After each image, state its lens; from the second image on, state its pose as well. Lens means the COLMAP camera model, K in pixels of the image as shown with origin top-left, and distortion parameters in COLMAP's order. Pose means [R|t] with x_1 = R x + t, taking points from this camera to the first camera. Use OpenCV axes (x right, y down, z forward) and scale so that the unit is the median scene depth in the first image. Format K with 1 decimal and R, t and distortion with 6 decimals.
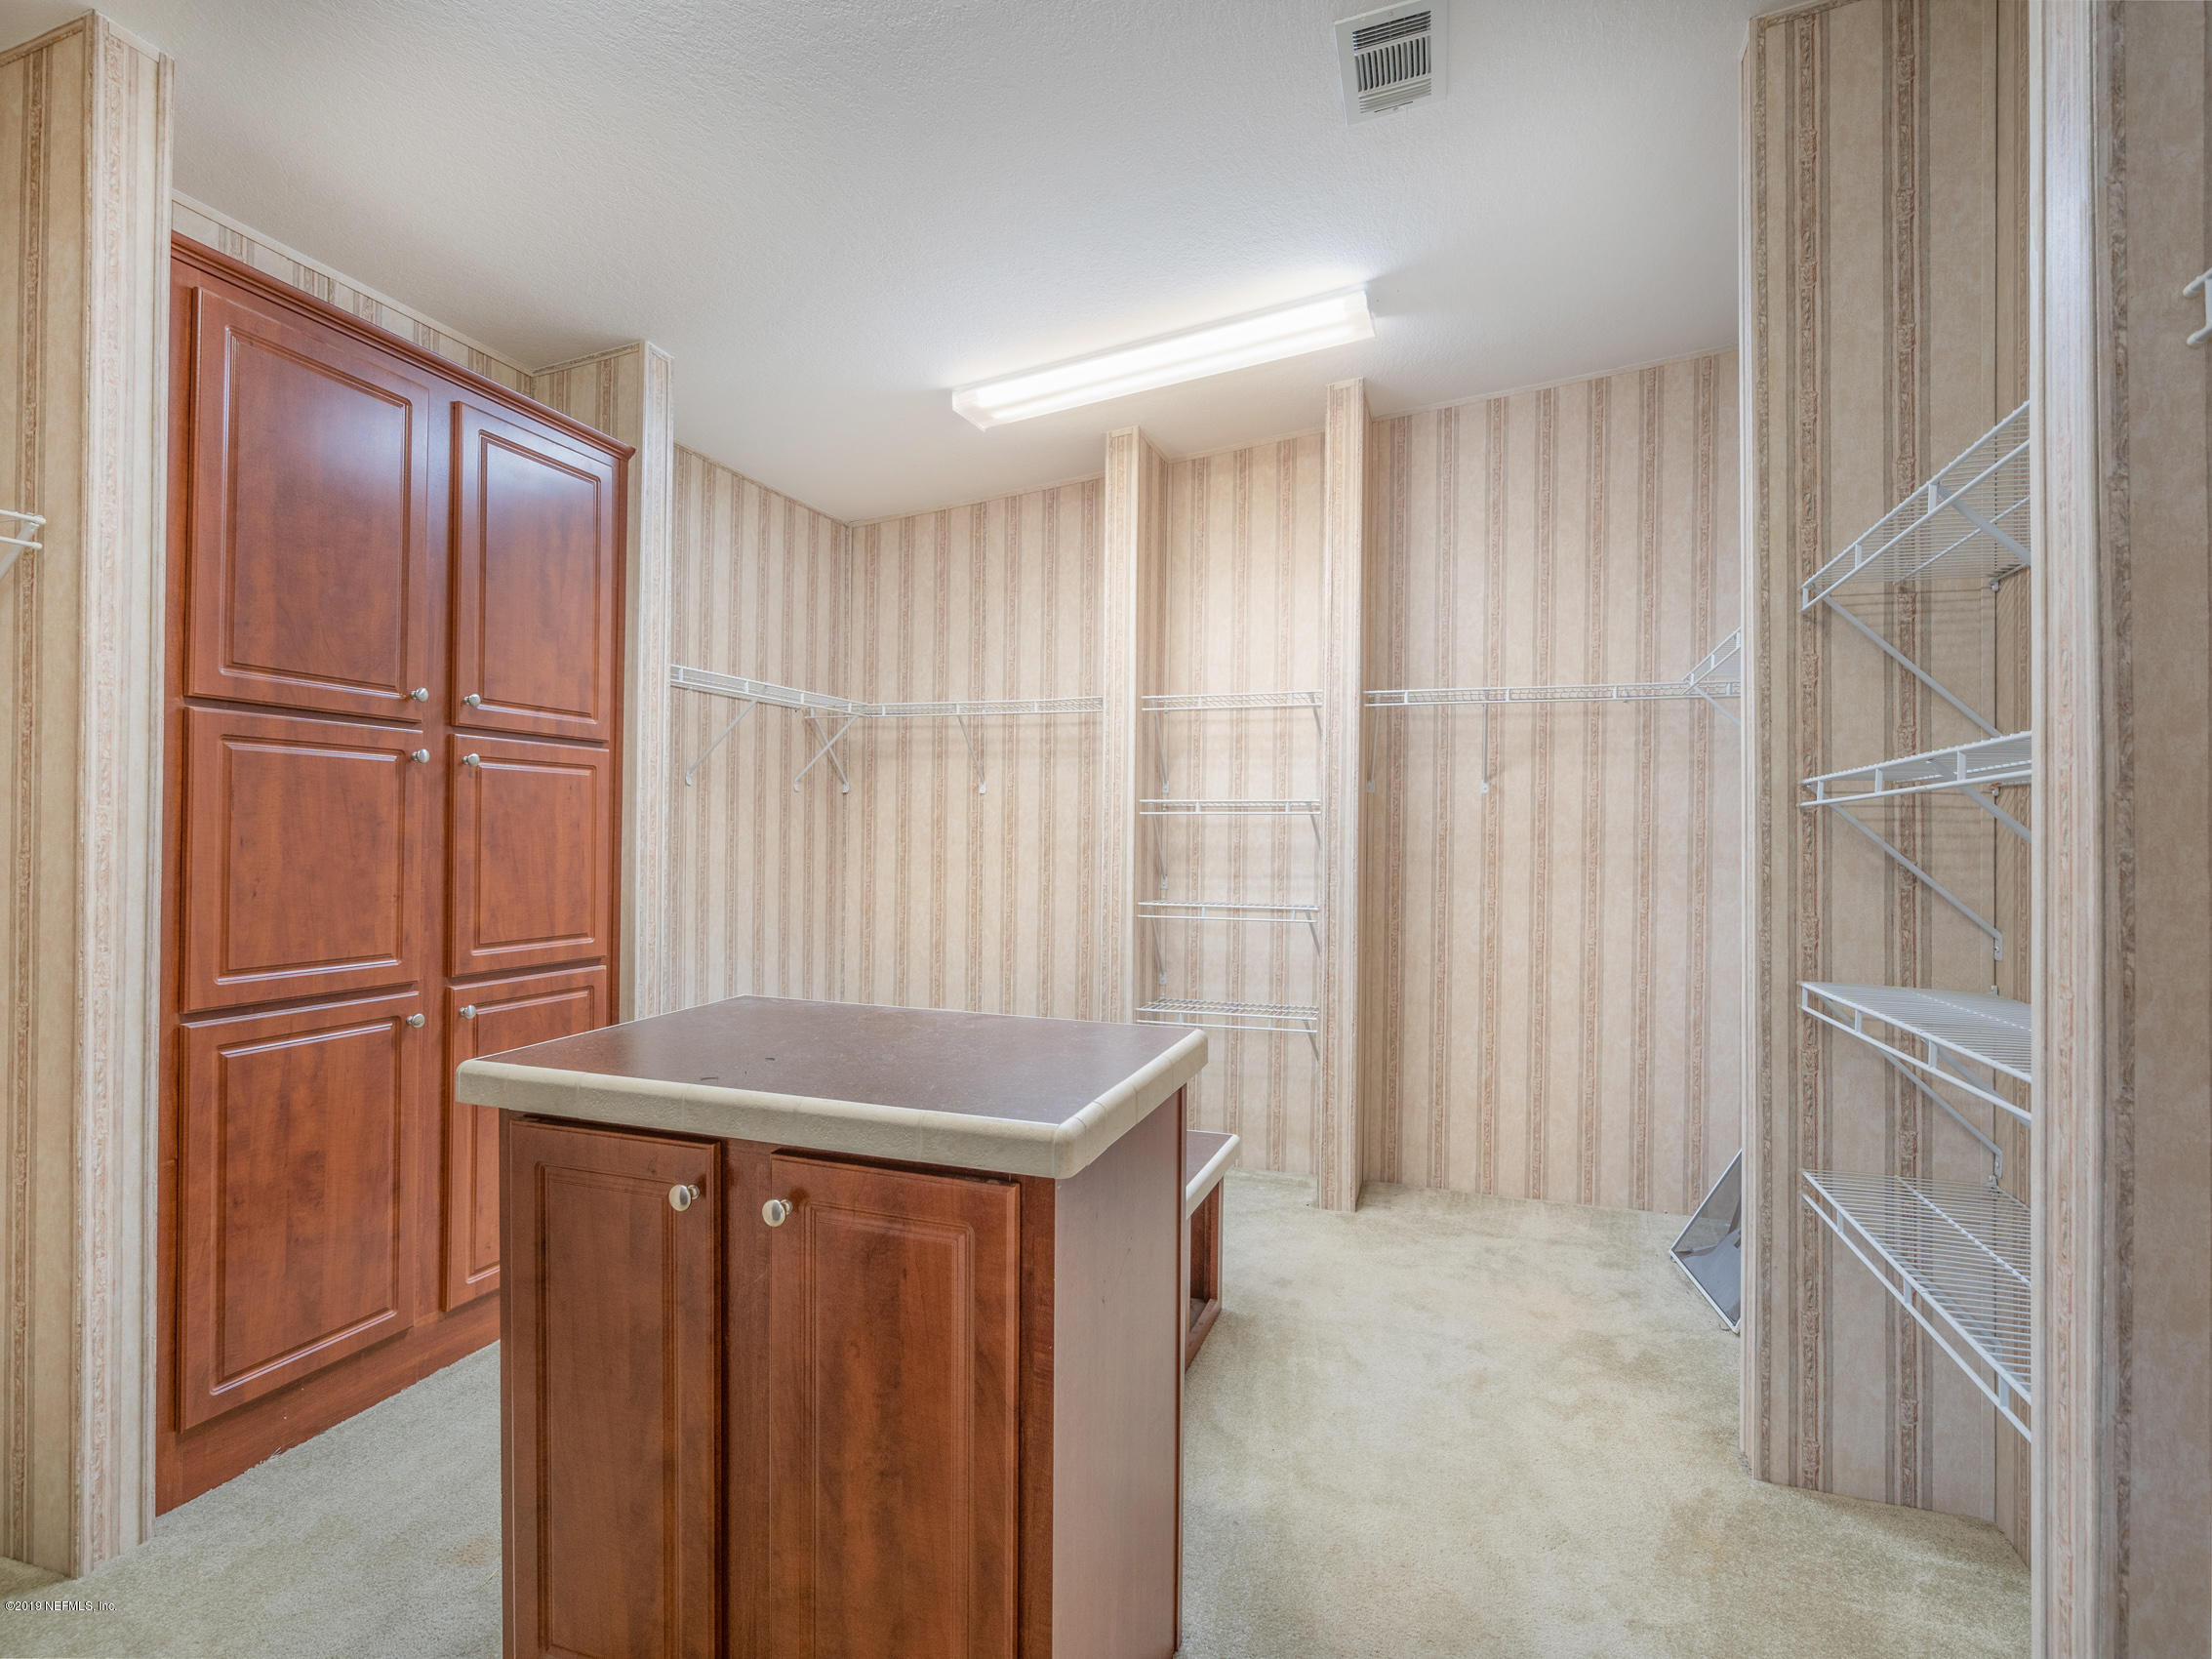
lens RADIAL K [[1130.3, 0, 1106.9], [0, 1130.3, 833.8], [0, 0, 1]] dist [-0.002436, 0.000270]
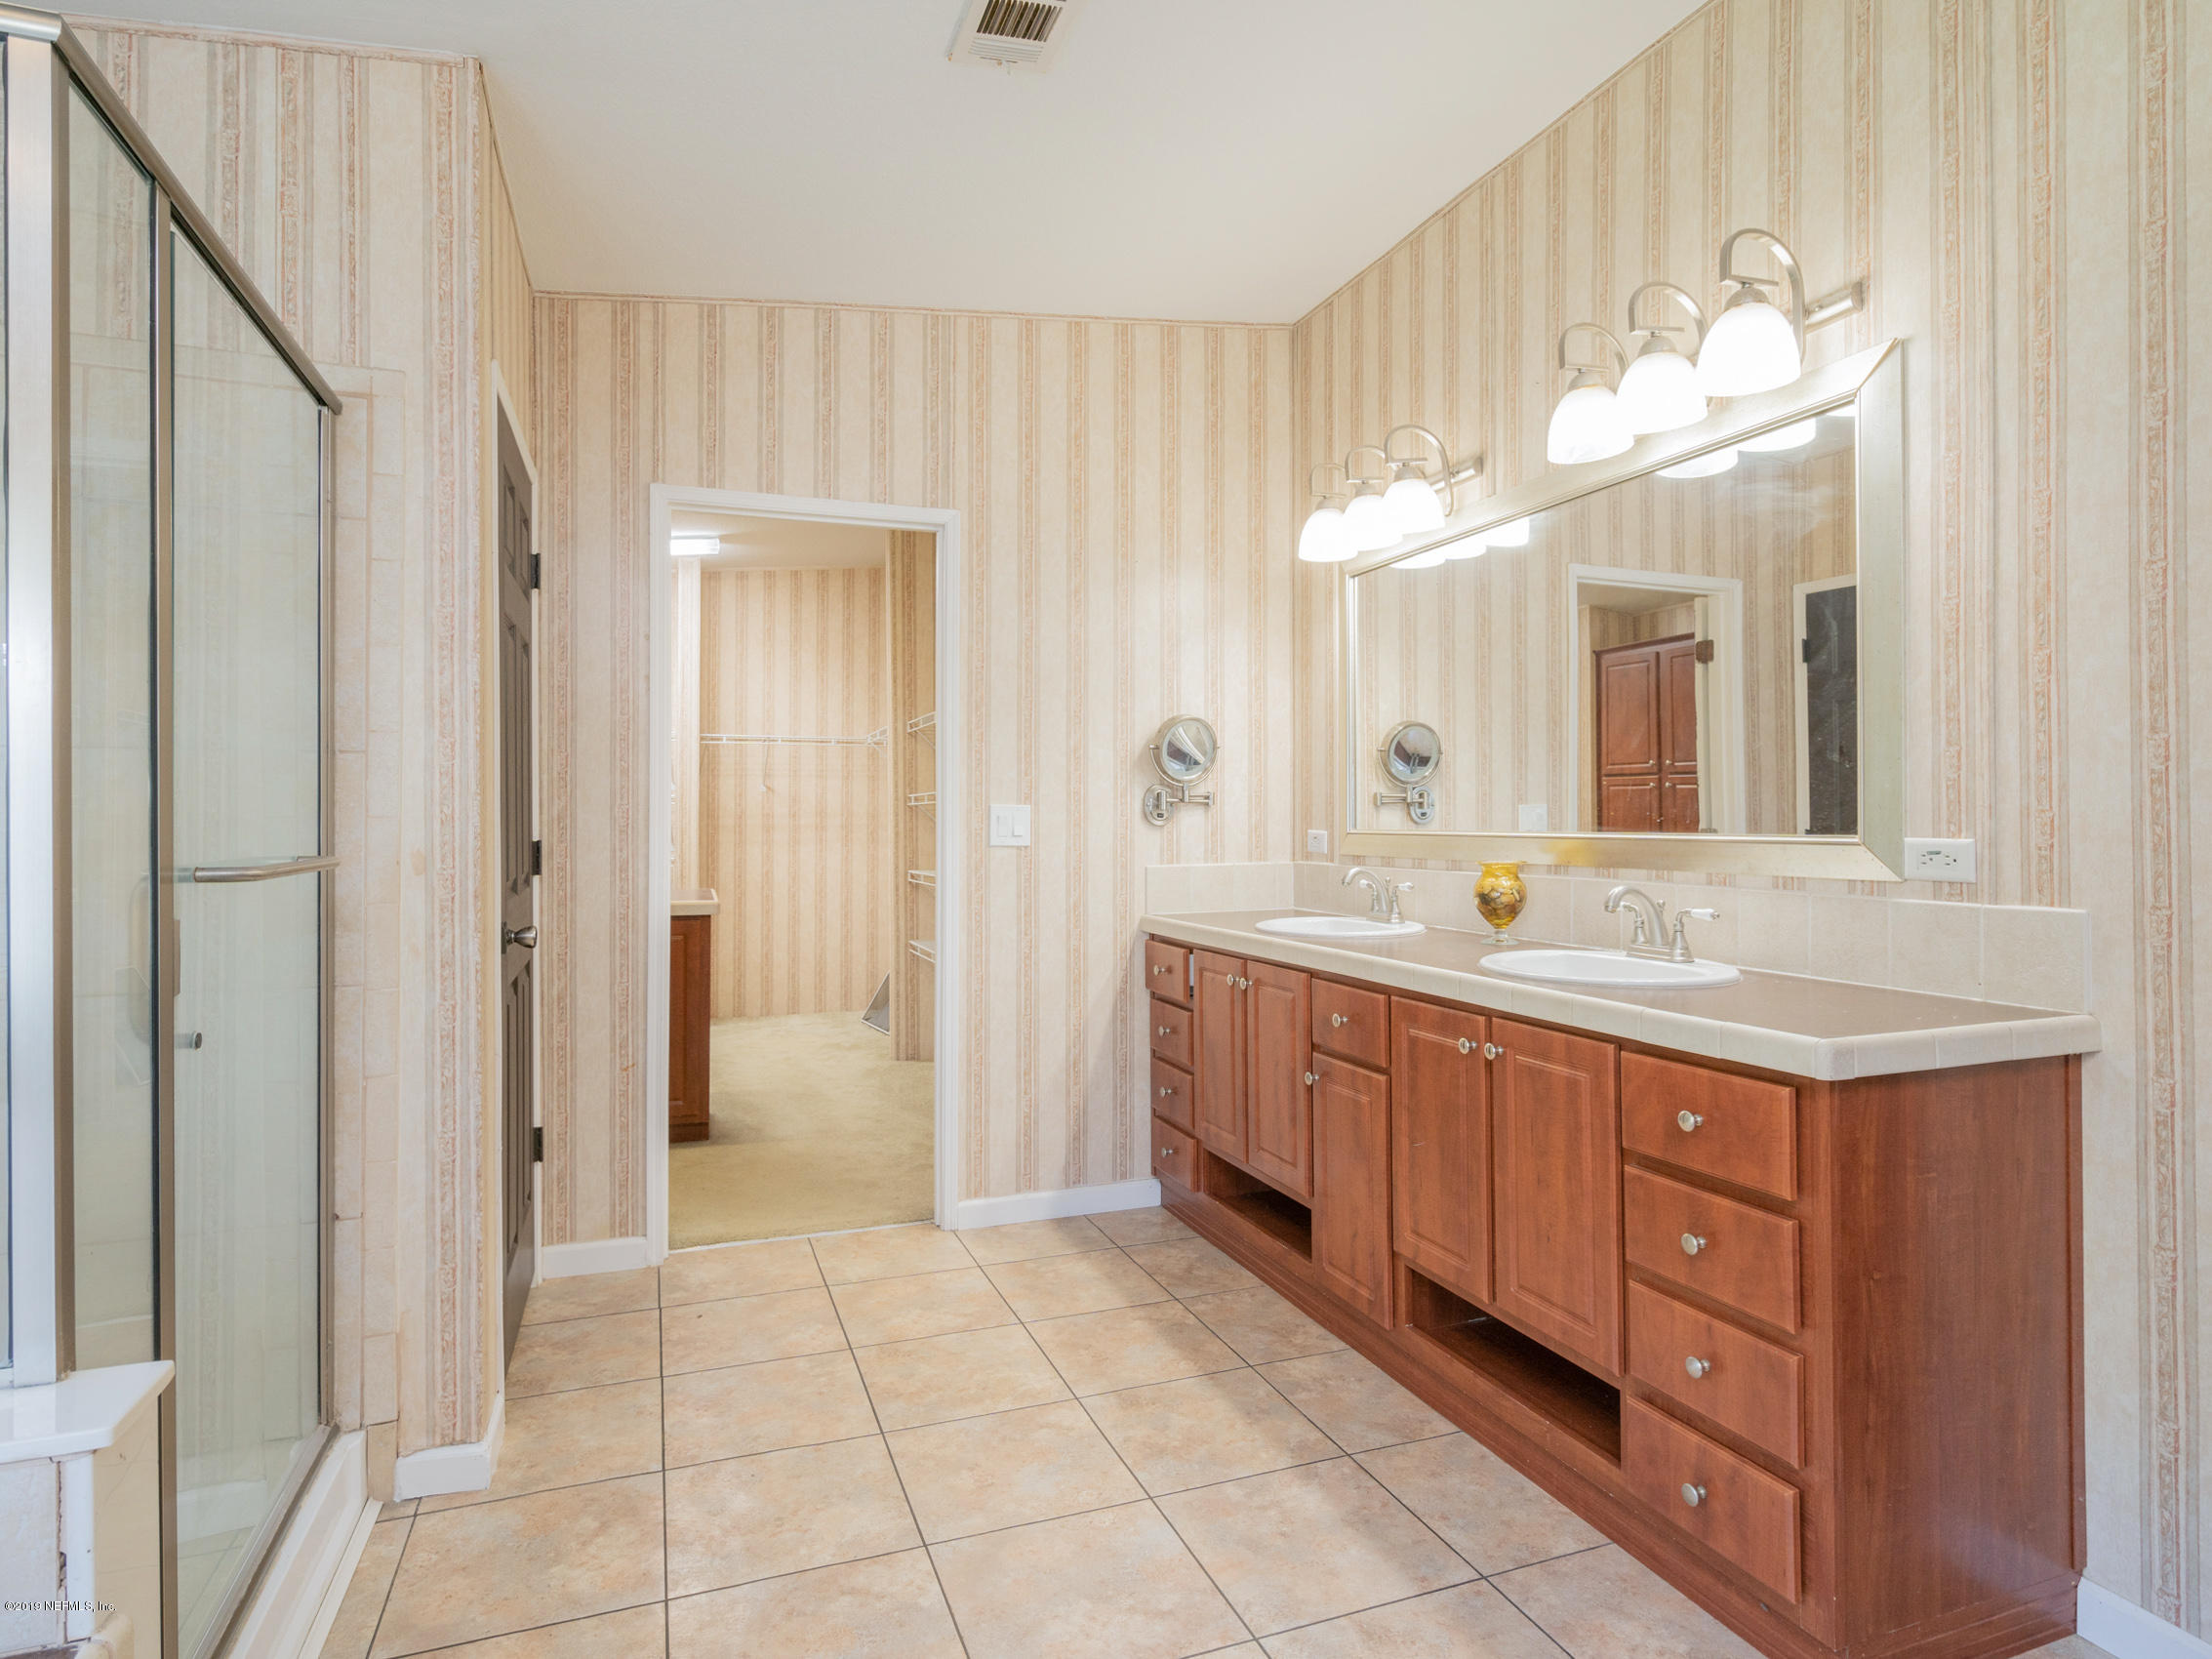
lens RADIAL K [[1202.6, 0, 1102.3], [0, 1202.6, 817.4], [0, 0, 1]] dist [-0.003967, 0.000967]
pose [[0.781190, -0.008431, 0.624237, -0.444646], [0.004012, 0.999956, 0.008484, -0.009251], [-0.624281, -0.004123, 0.781189, -0.837103]]
